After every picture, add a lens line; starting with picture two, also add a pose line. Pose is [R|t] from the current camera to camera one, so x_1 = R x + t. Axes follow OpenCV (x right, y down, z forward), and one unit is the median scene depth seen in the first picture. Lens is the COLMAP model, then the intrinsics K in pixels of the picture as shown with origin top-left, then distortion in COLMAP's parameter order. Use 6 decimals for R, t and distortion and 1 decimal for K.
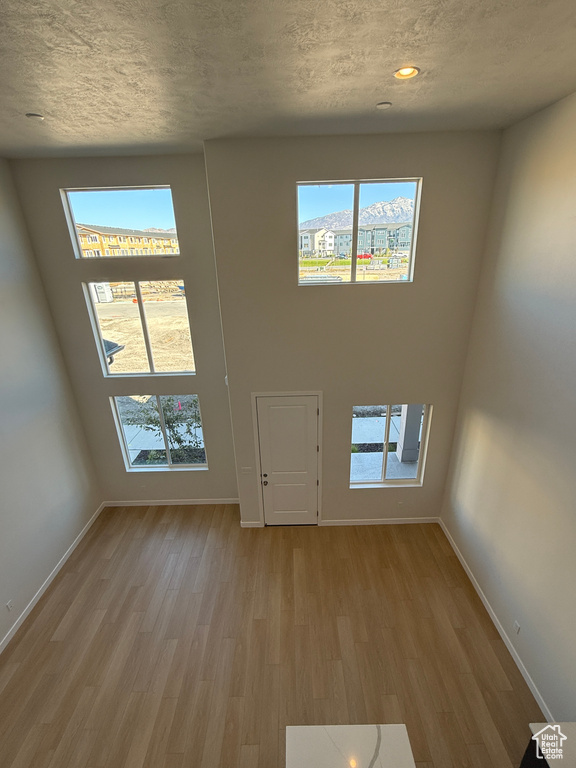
lens RADIAL K [[348.2, 0, 288.0], [0, 348.2, 384.0], [0, 0, 1]] dist [-0.000701, -0.000355]
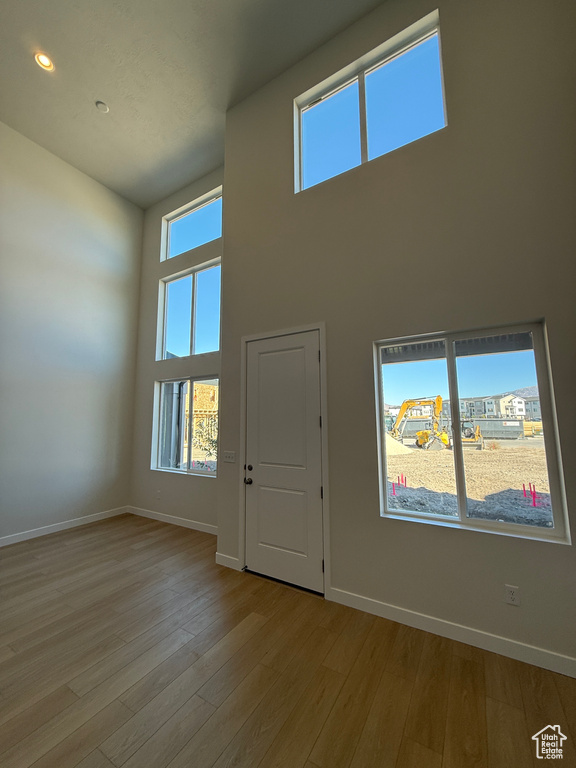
lens RADIAL K [[305.6, 0, 288.9], [0, 305.6, 381.9], [0, 0, 1]] dist [-0.000170, 0.000372]
pose [[0.854168, -0.042126, -0.518288, 0.353373], [-0.209166, 0.884688, -0.416624, 0.397259], [0.476074, 0.464276, 0.746861, 0.602551]]
